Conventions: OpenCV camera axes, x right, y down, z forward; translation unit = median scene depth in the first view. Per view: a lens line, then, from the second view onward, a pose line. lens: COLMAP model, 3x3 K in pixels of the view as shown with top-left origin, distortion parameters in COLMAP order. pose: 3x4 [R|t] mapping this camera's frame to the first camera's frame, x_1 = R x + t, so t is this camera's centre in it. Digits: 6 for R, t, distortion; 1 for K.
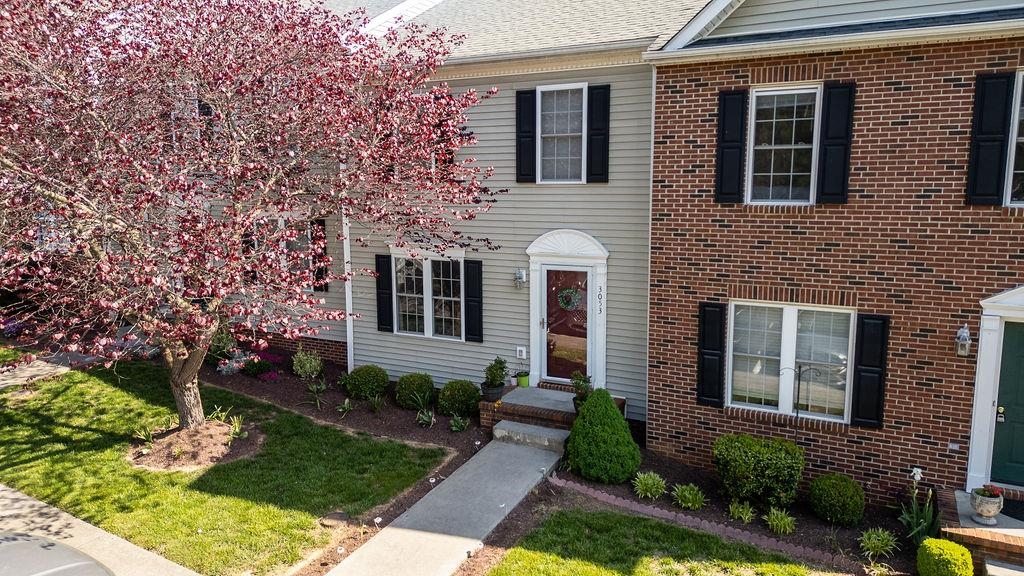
lens RADIAL K [[716.1, 0, 515.1], [0, 716.1, 281.9], [0, 0, 1]] dist [0.078094, -0.073100]
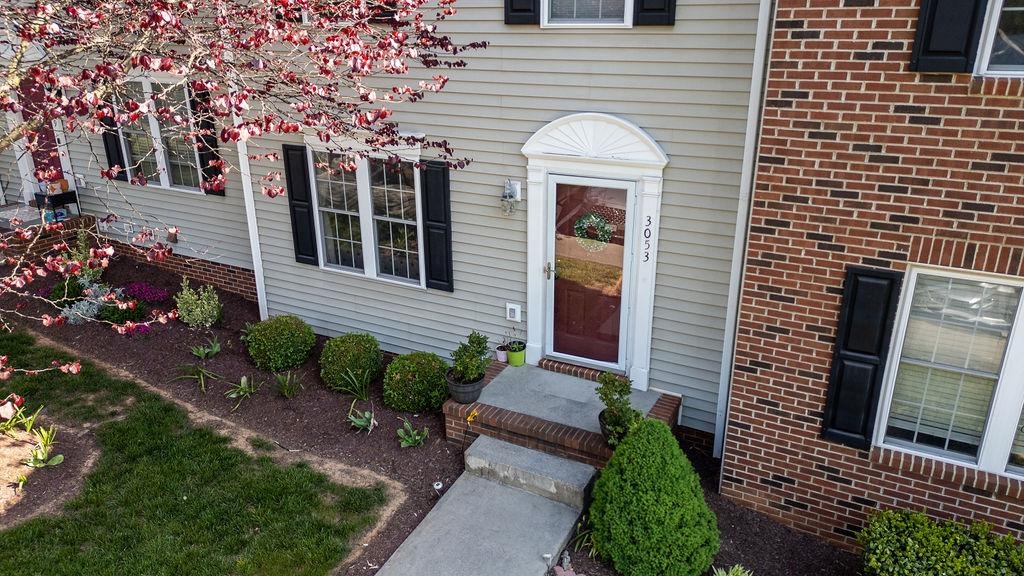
lens RADIAL K [[713.7, 0, 513.6], [0, 713.7, 288.1], [0, 0, 1]] dist [0.069658, -0.068306]
pose [[0.999992, 0.003785, 0.000842, 0.010021], [-0.003878, 0.976138, 0.217118, -0.069723], [0.000000, -0.217119, 0.976145, 0.472078]]
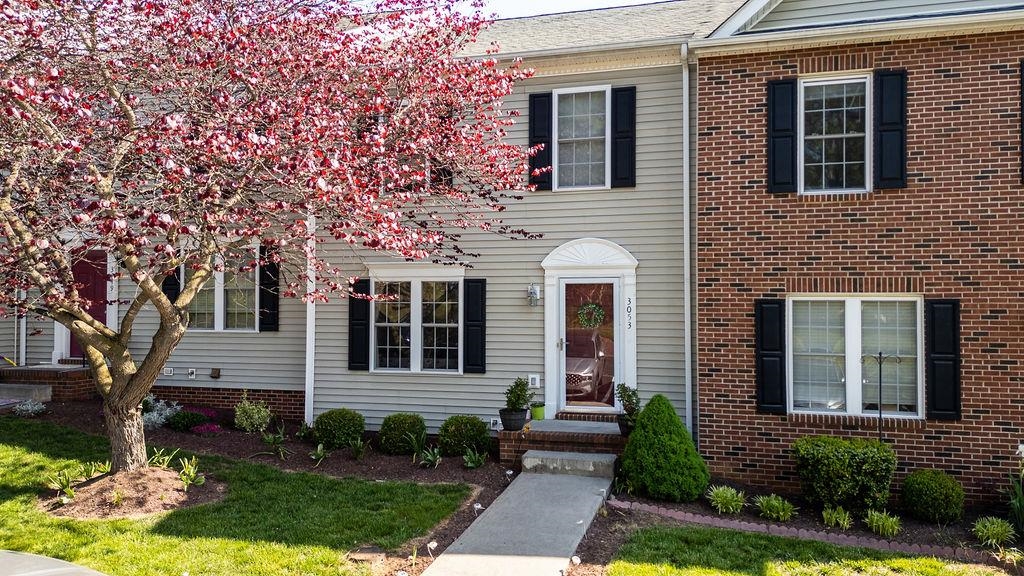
lens RADIAL K [[735.6, 0, 530.9], [0, 735.6, 292.9], [0, 0, 1]] dist [0.077242, -0.077154]
pose [[0.975813, 0.018097, 0.217856, -0.231685], [0.019305, 0.985540, -0.168341, 0.172949], [-0.217752, 0.168475, 0.961353, 0.141076]]
